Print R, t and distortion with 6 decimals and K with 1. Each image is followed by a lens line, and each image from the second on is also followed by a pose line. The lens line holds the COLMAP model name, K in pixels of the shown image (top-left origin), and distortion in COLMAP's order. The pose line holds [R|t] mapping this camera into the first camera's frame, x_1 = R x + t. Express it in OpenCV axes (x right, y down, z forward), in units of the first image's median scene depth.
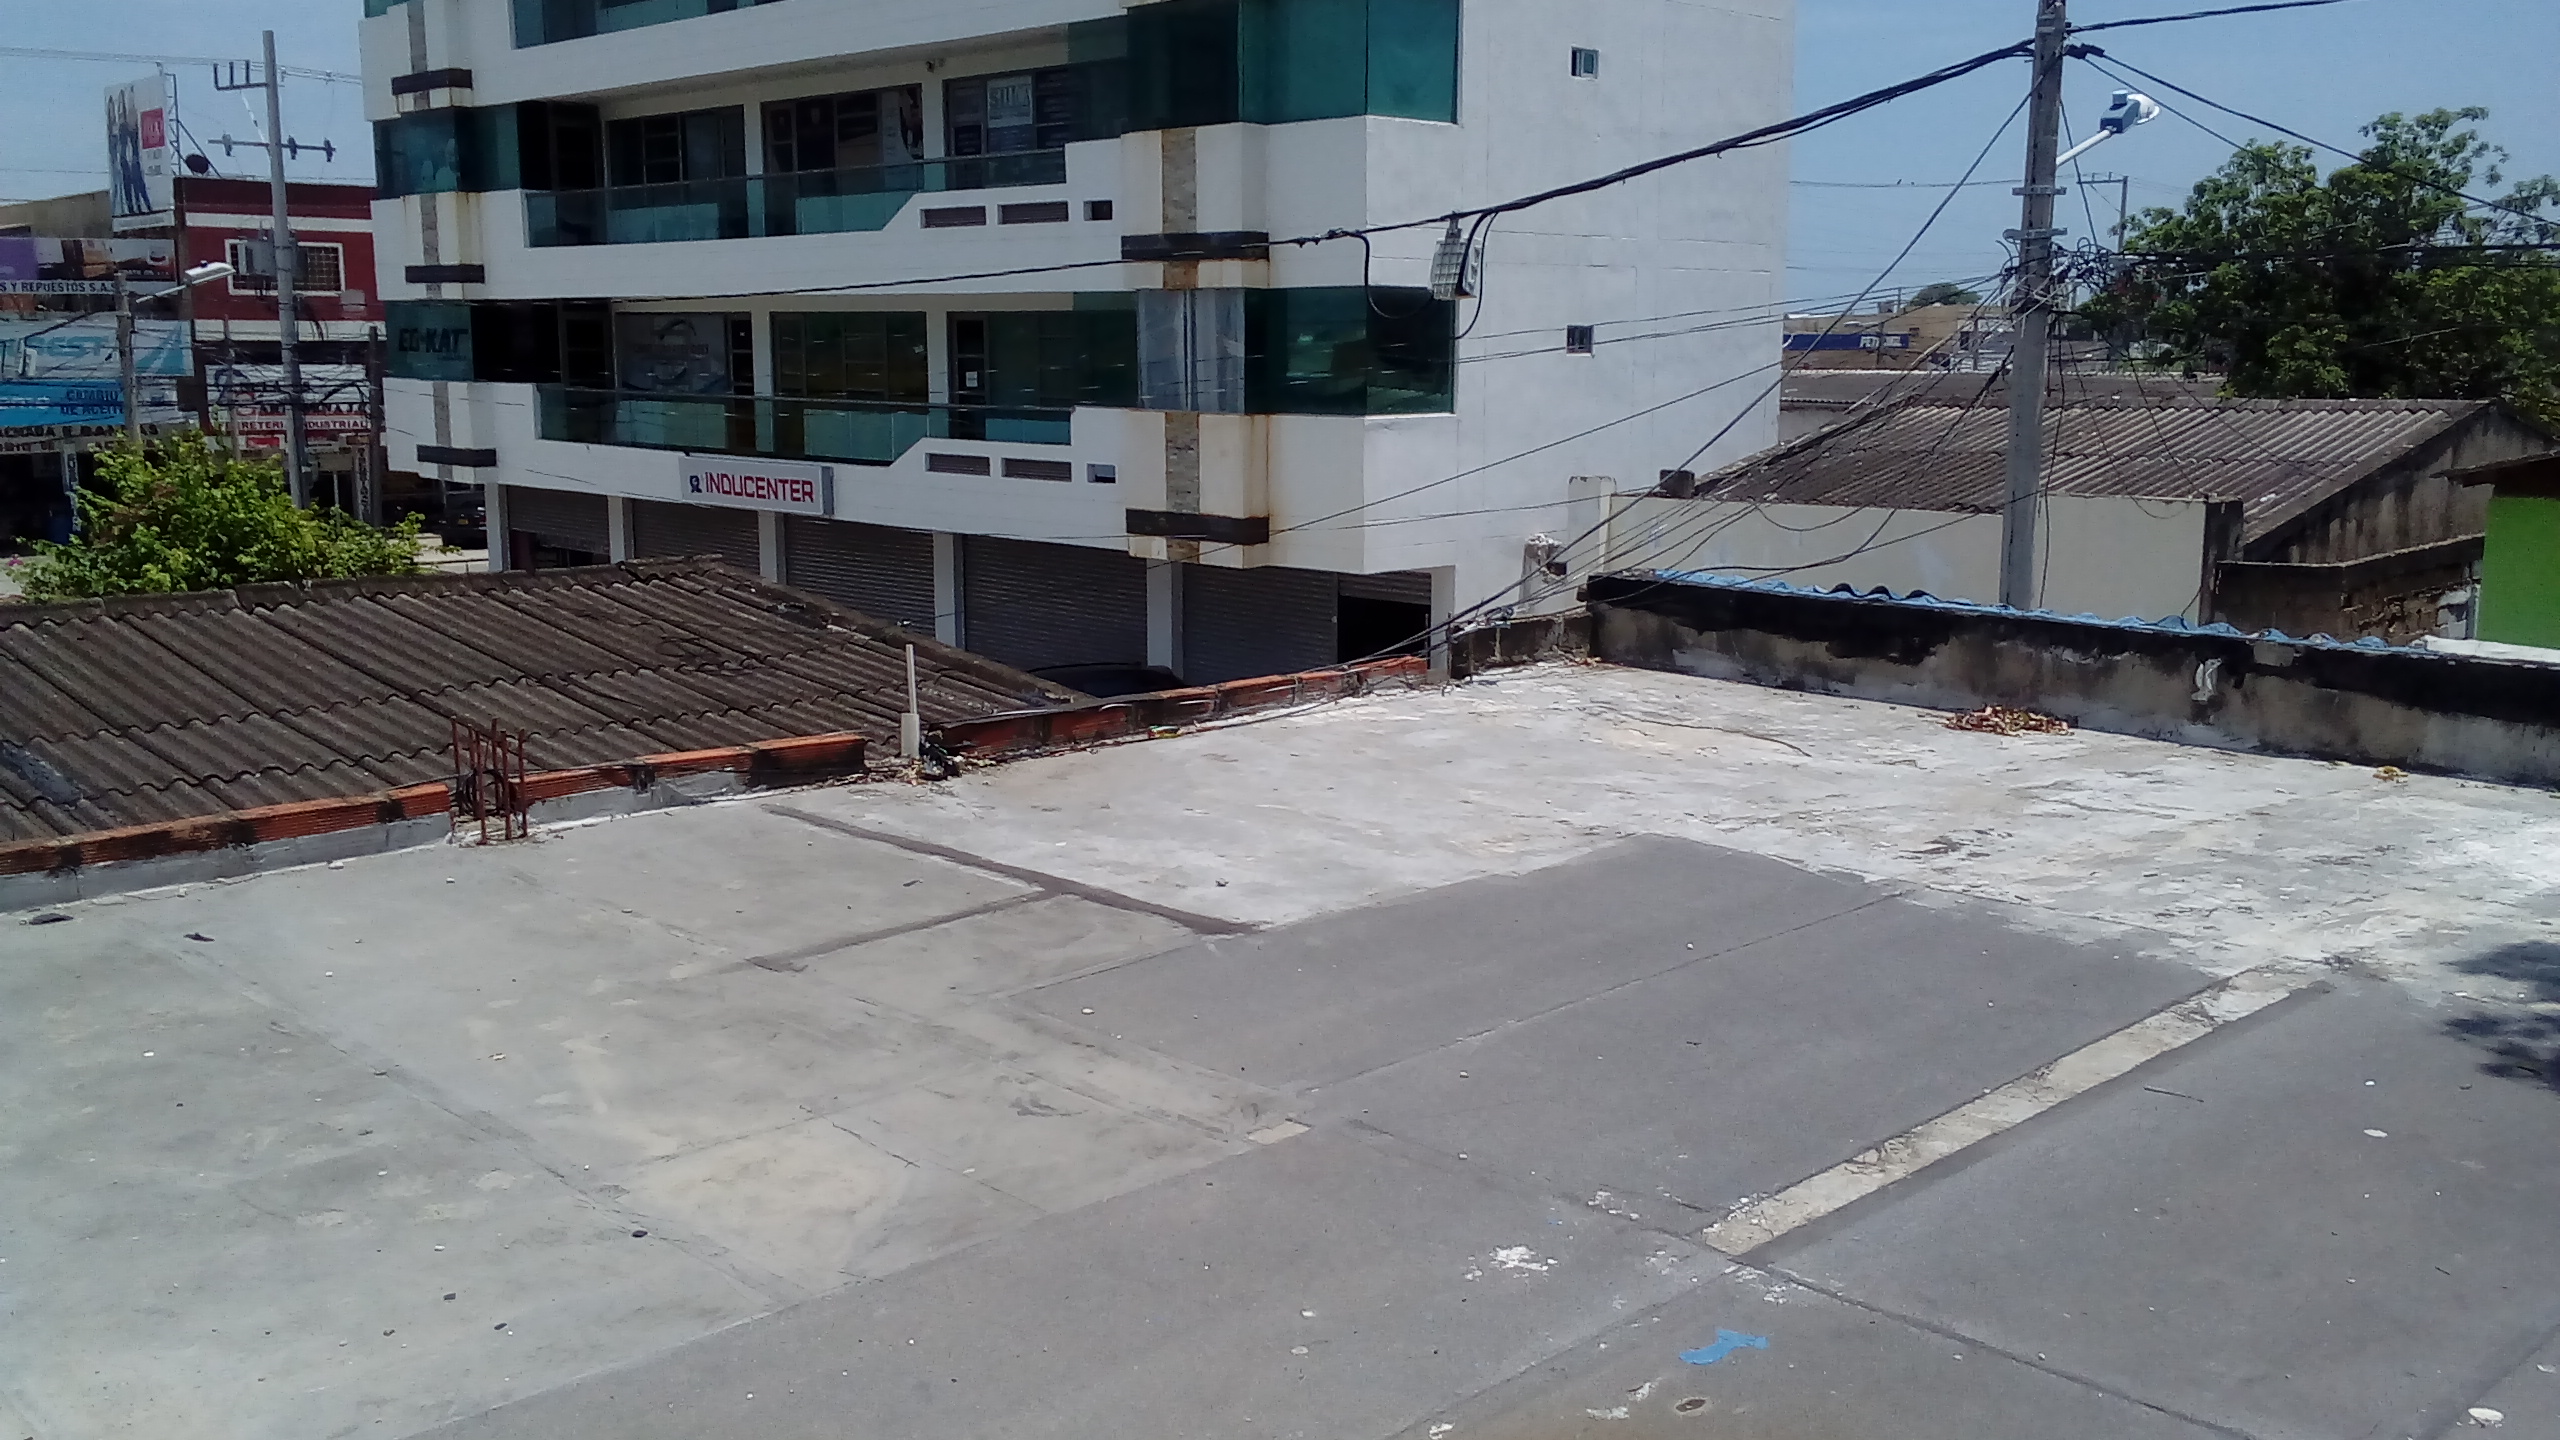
lens RADIAL K [[2245.7, 0, 1279.6], [0, 2245.7, 706.9], [0, 0, 1]] dist [0.085628, -0.118070]
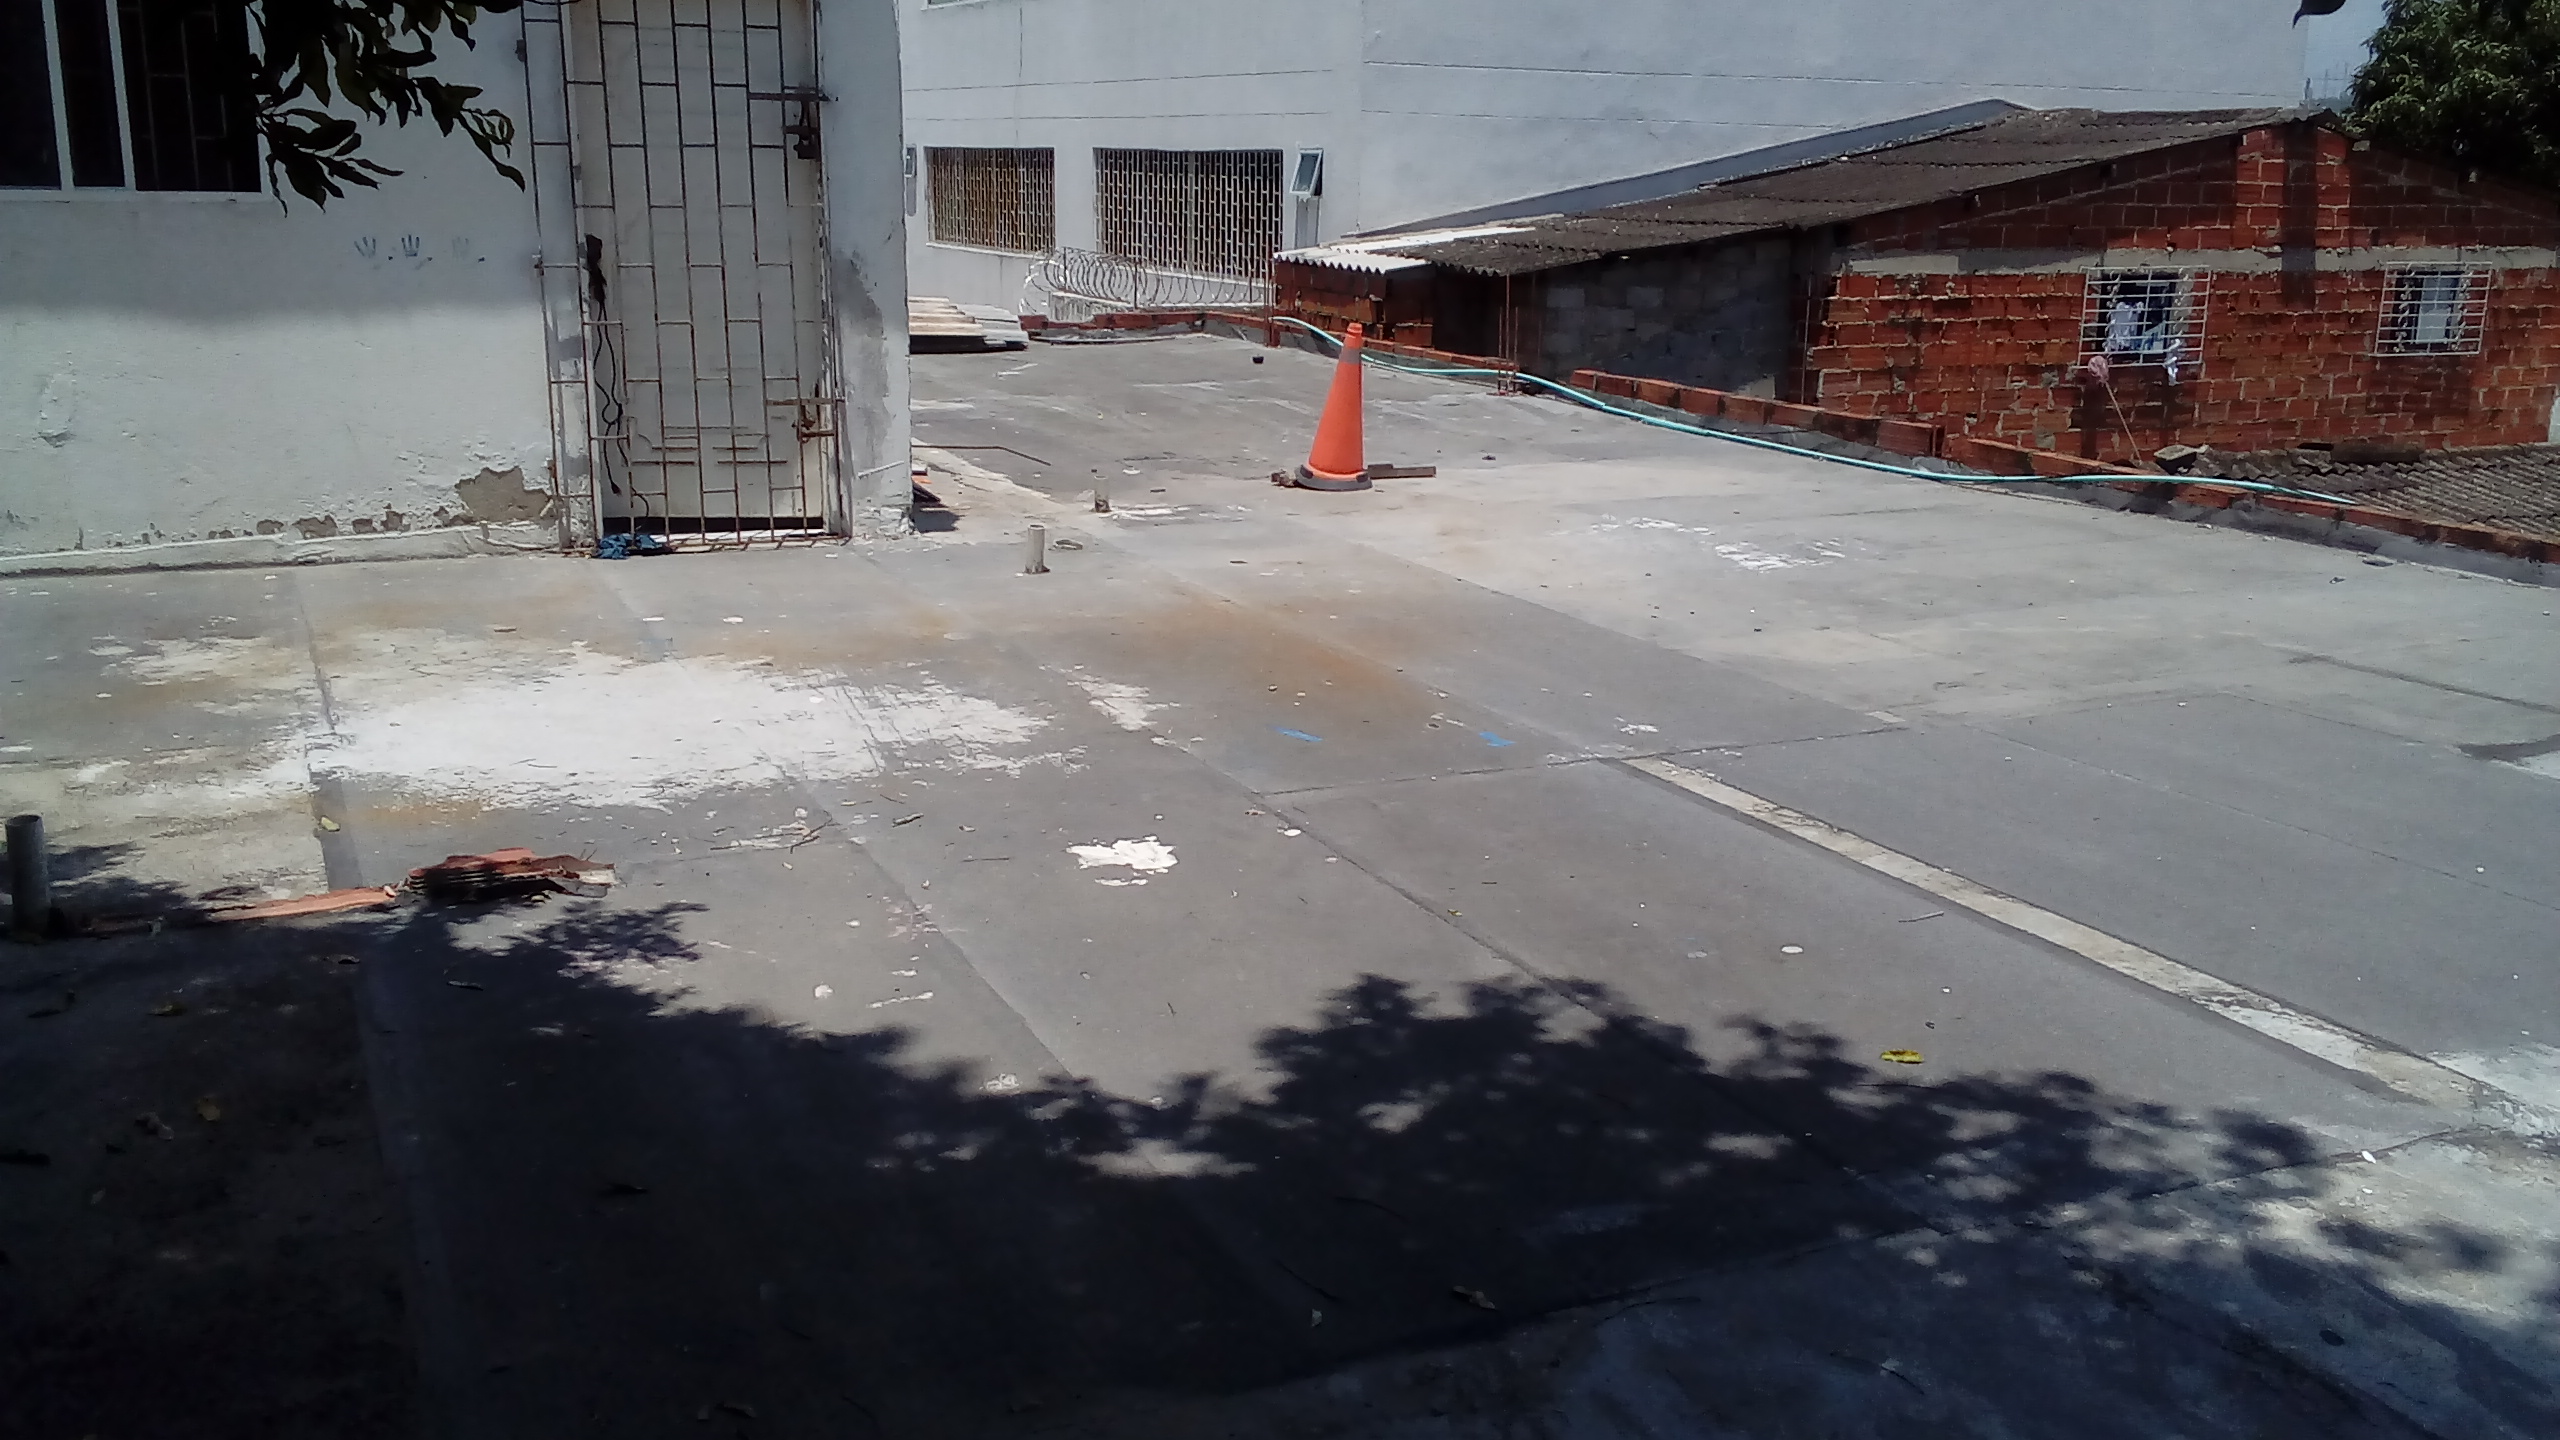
lens RADIAL K [[2245.7, 0, 1279.6], [0, 2245.7, 706.9], [0, 0, 1]] dist [0.085628, -0.118070]
pose [[-0.323800, 0.216348, -0.921057, 1.459419], [-0.167702, 0.944965, 0.280920, -0.155426], [0.931144, 0.245426, -0.269698, 1.044117]]
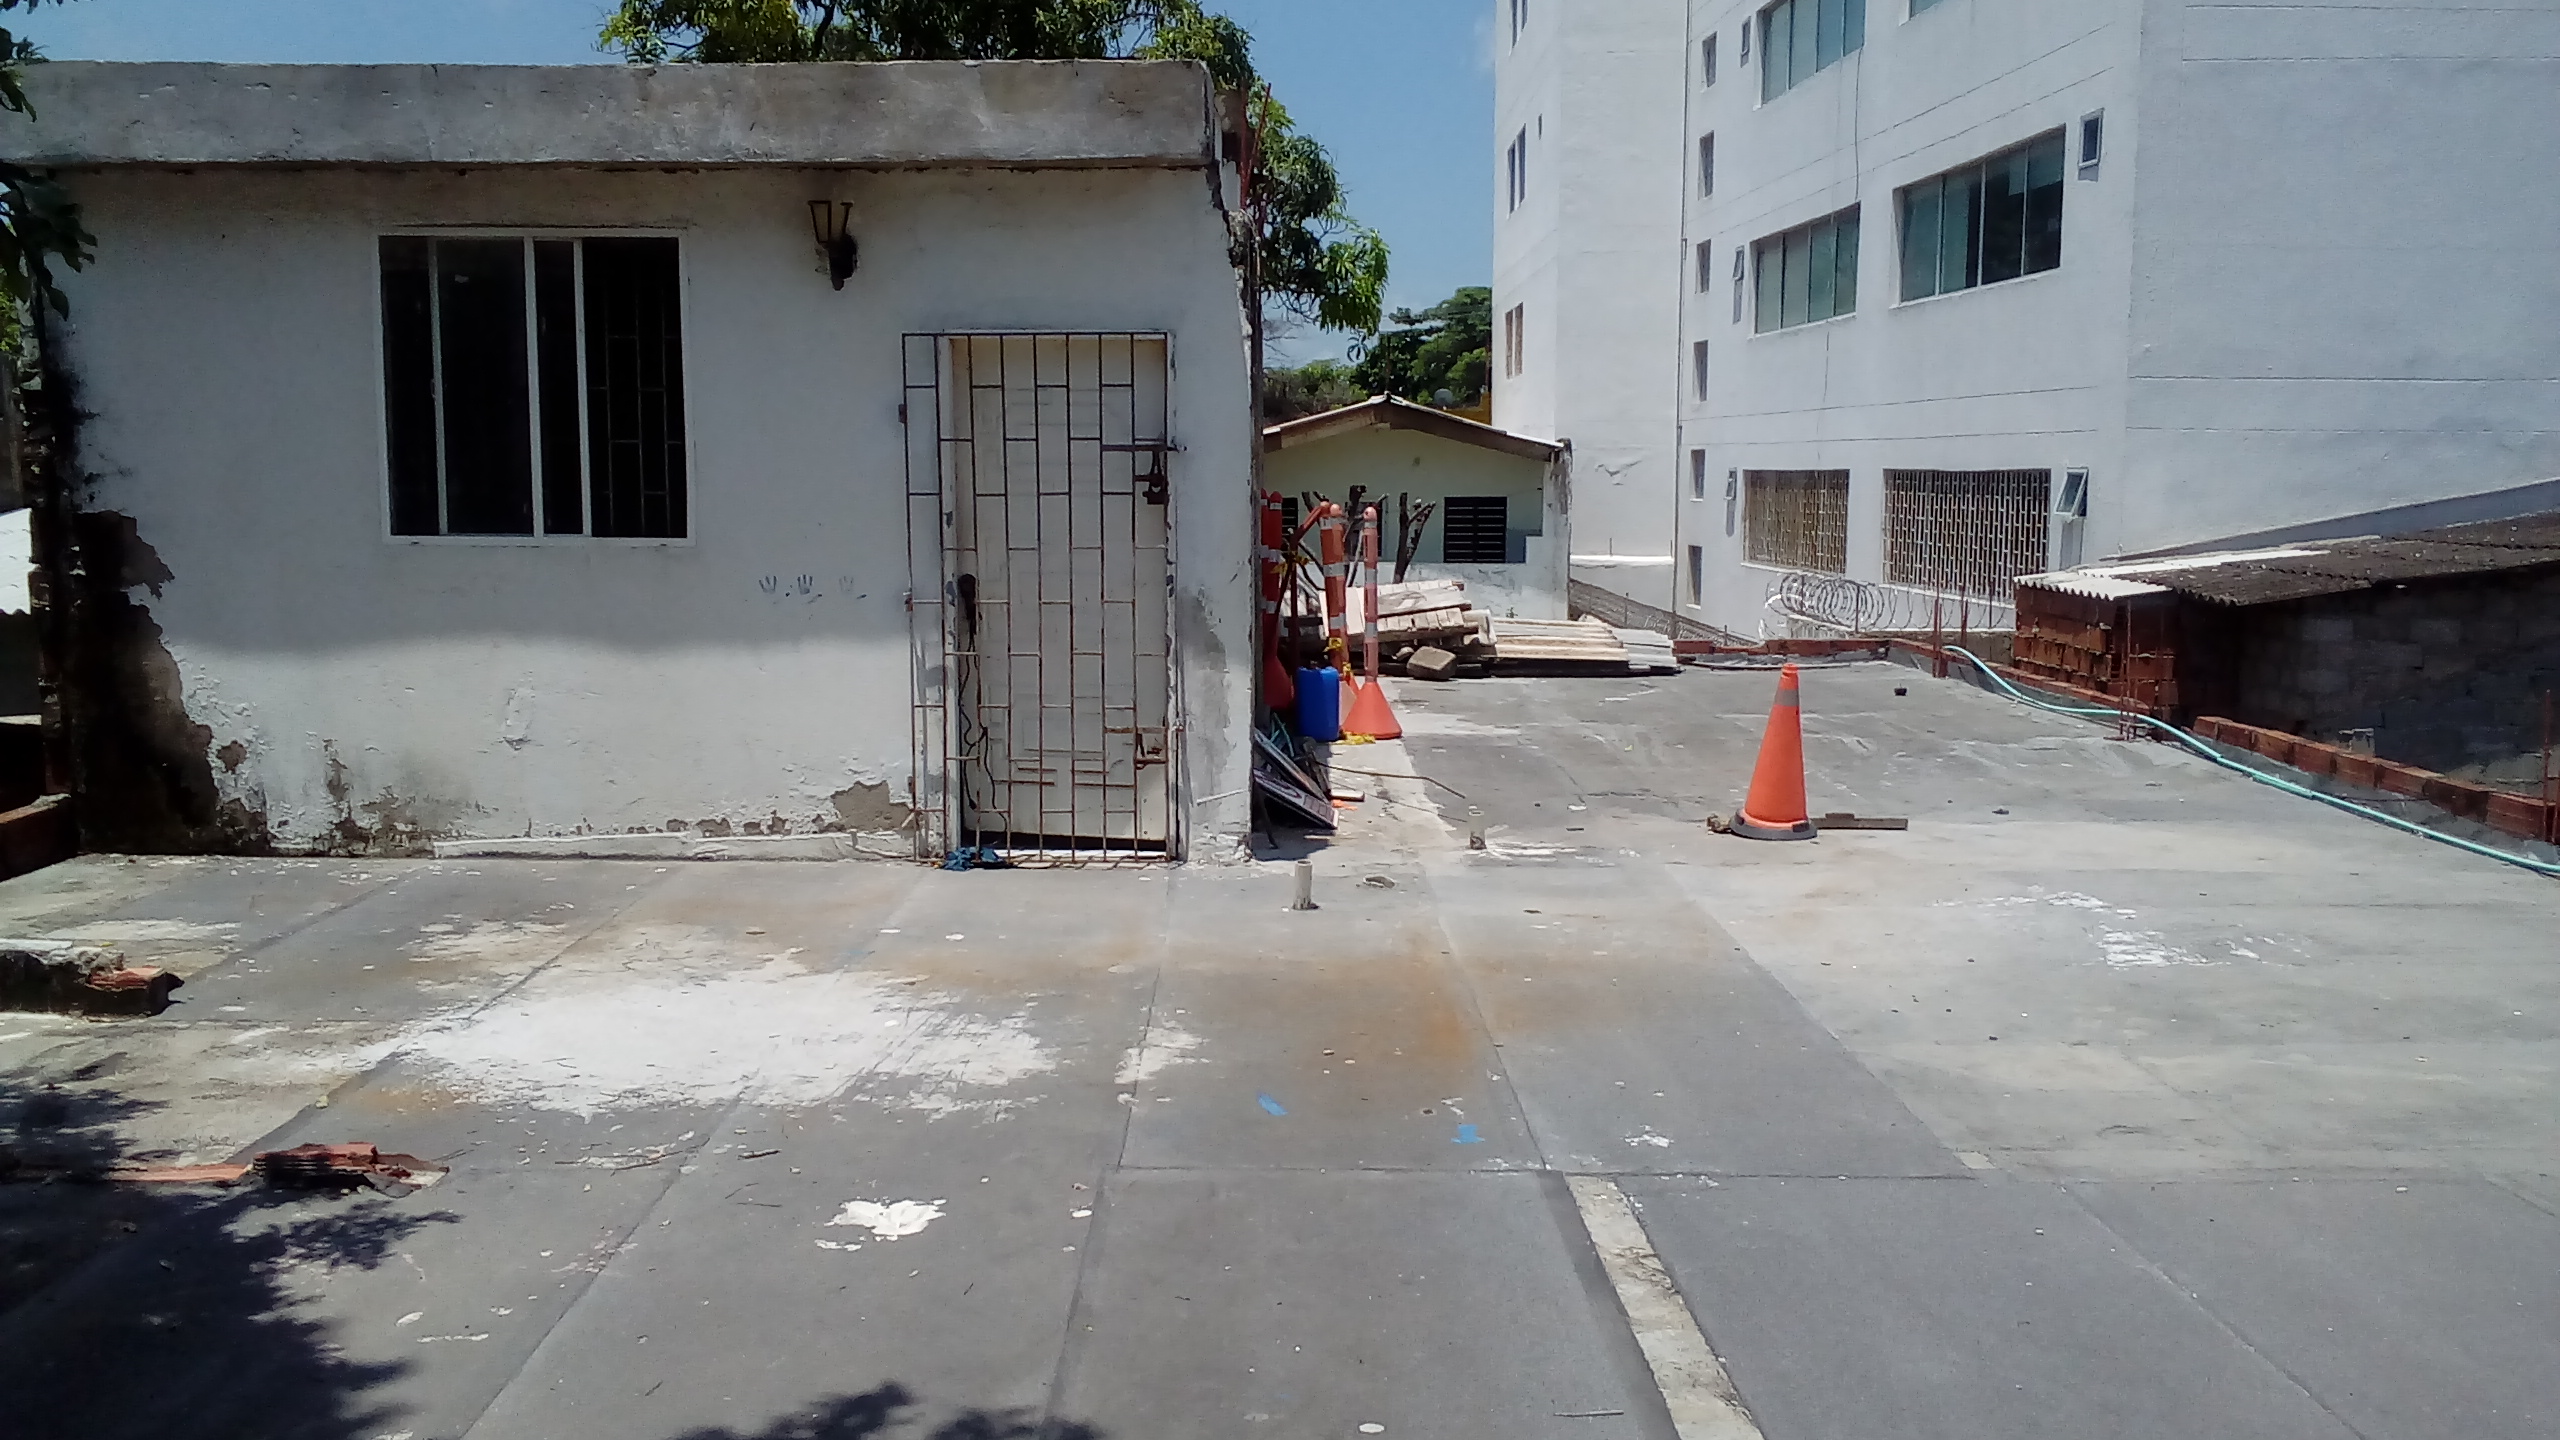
lens RADIAL K [[2236.6, 0, 1265.8], [0, 2236.6, 718.6], [0, 0, 1]] dist [0.073681, -0.107445]
pose [[-0.688087, 0.077202, -0.721510, 1.111510], [-0.120358, 0.968408, 0.218403, -0.253881], [0.715577, 0.237120, -0.657057, 1.482019]]
